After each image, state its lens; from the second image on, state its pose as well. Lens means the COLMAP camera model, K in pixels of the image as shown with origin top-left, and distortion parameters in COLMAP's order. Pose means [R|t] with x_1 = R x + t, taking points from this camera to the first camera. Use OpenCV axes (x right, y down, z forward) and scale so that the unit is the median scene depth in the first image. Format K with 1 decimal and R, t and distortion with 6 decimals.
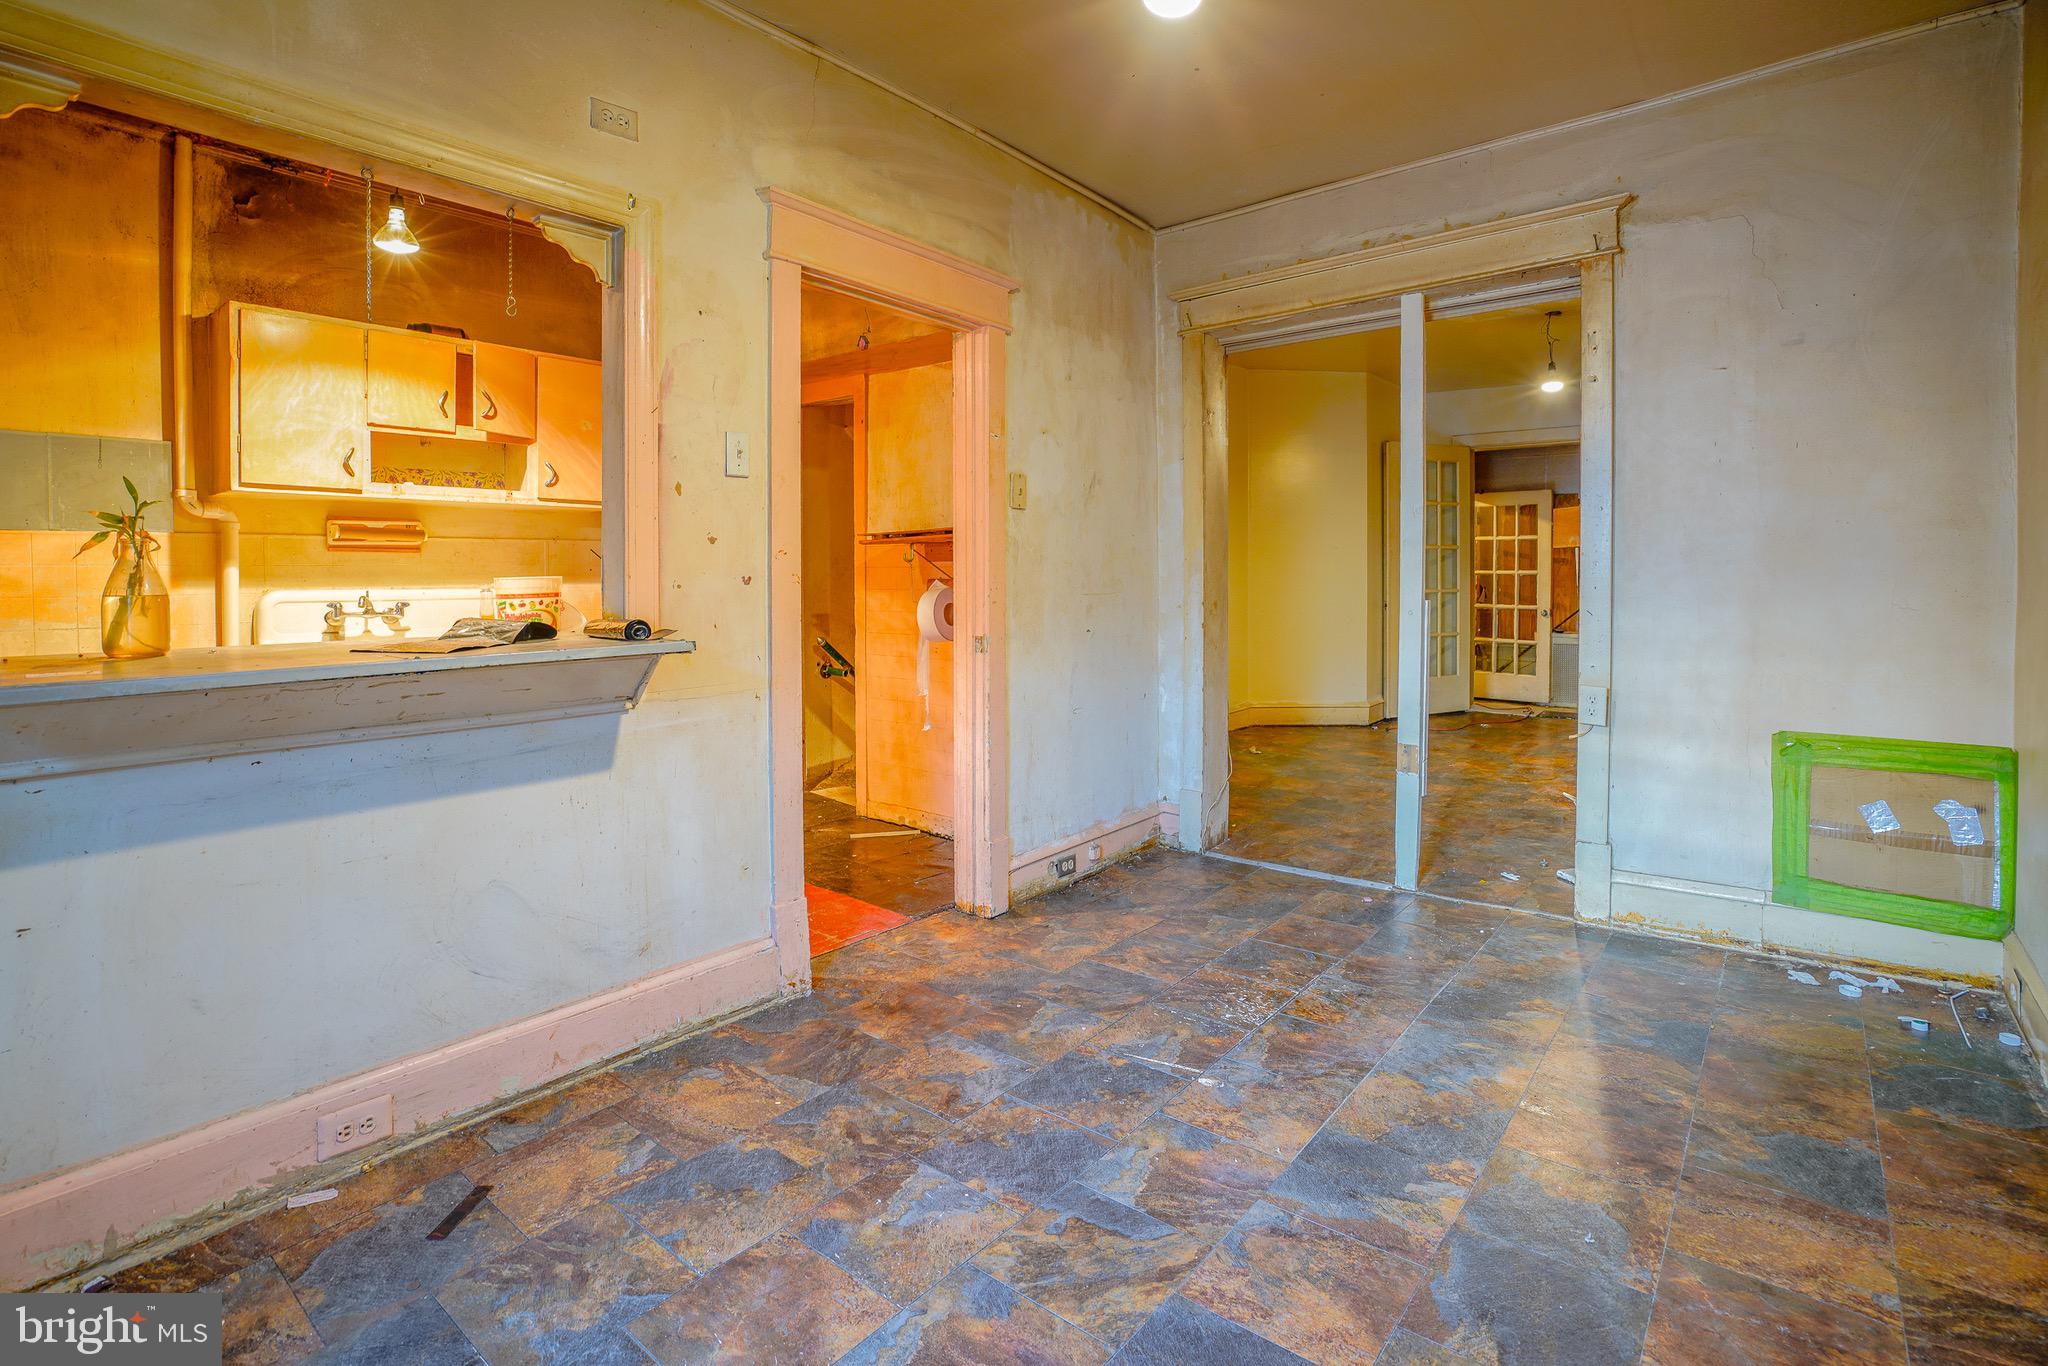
lens RADIAL K [[938.4, 0, 1013.7], [0, 938.4, 674.7], [0, 0, 1]] dist [-0.066120, 0.026962]
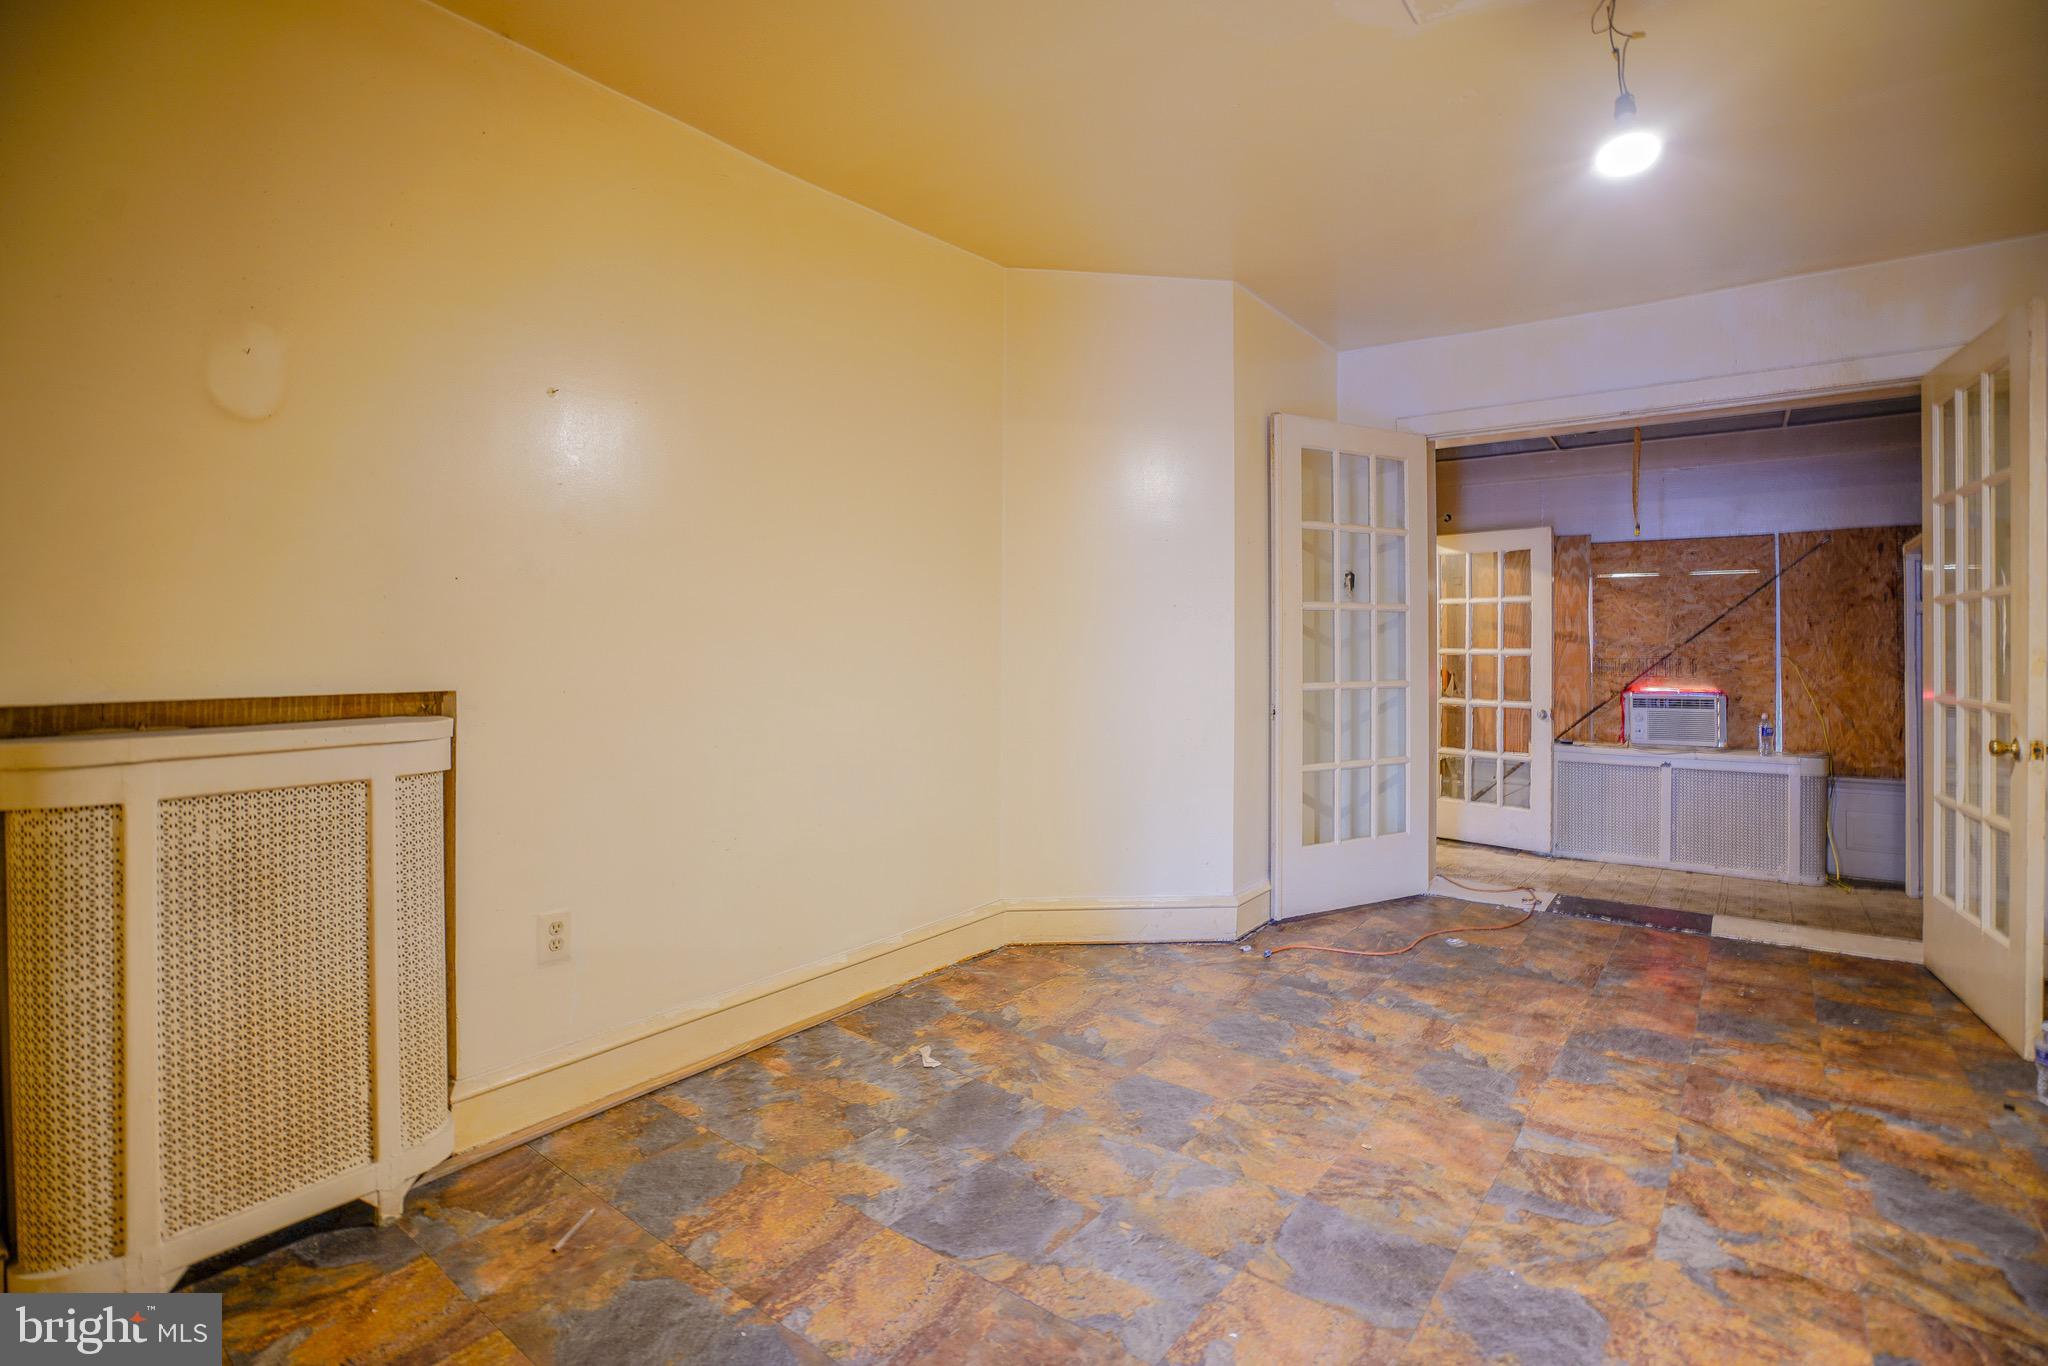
lens RADIAL K [[971.0, 0, 1021.2], [0, 971.0, 642.3], [0, 0, 1]] dist [-0.063999, 0.022408]
pose [[0.999258, 0.012120, 0.036558, 0.618032], [-0.007922, 0.993579, -0.112861, -0.132936], [-0.037691, 0.112488, 0.992938, 1.161668]]
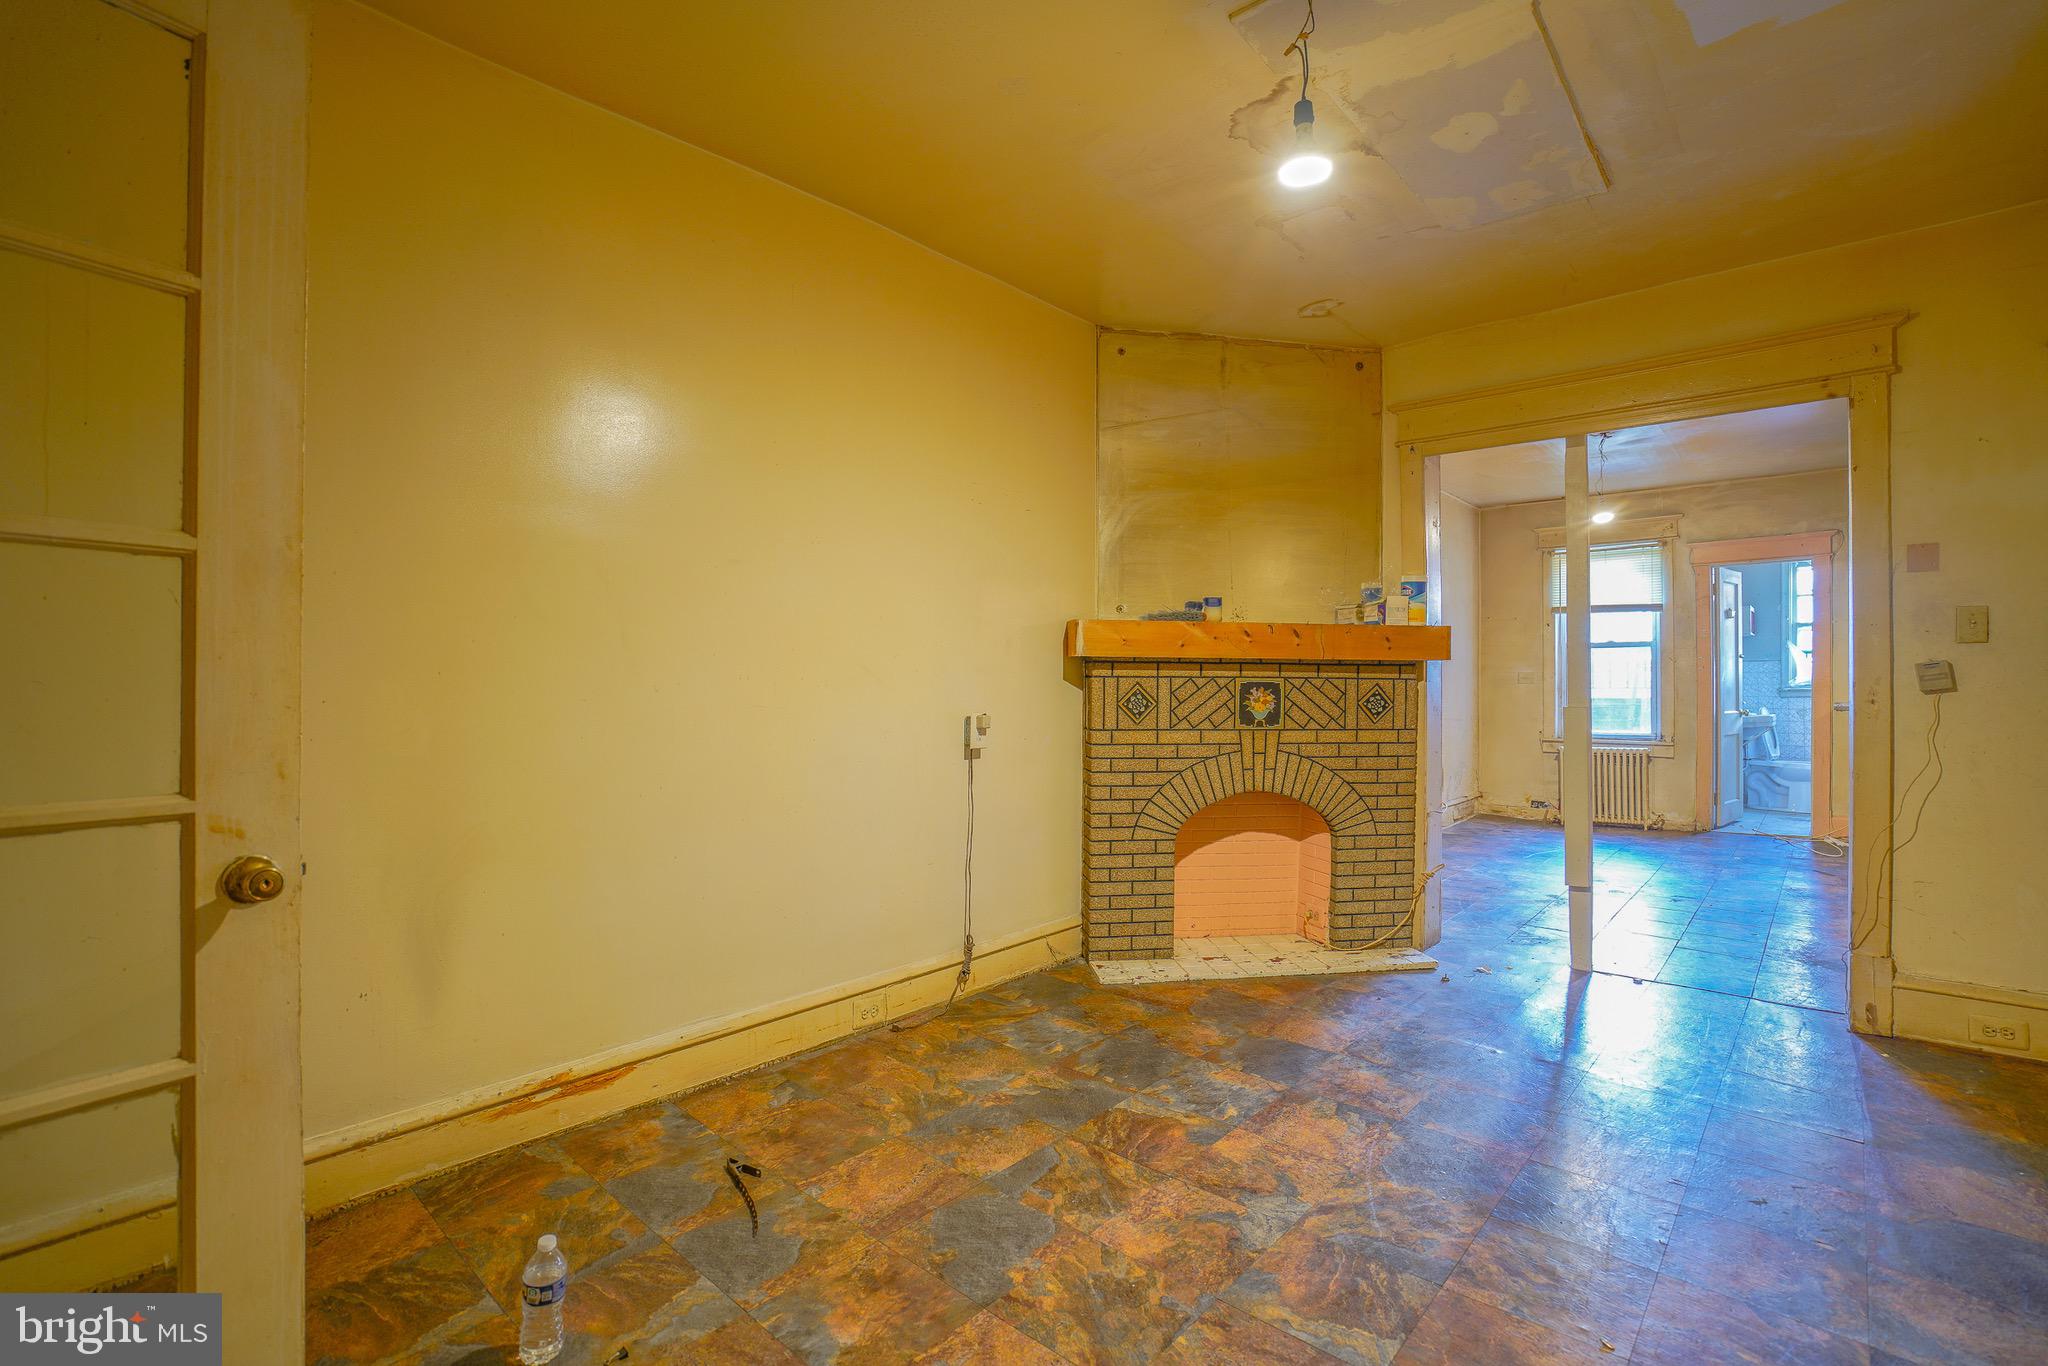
lens RADIAL K [[932.4, 0, 1023.8], [0, 932.4, 686.8], [0, 0, 1]] dist [-0.071560, 0.028058]
pose [[-0.999216, 0.012148, 0.037669, 1.307587], [0.016216, 0.993838, 0.109651, -0.287315], [-0.036105, 0.110176, -0.993256, 2.566144]]
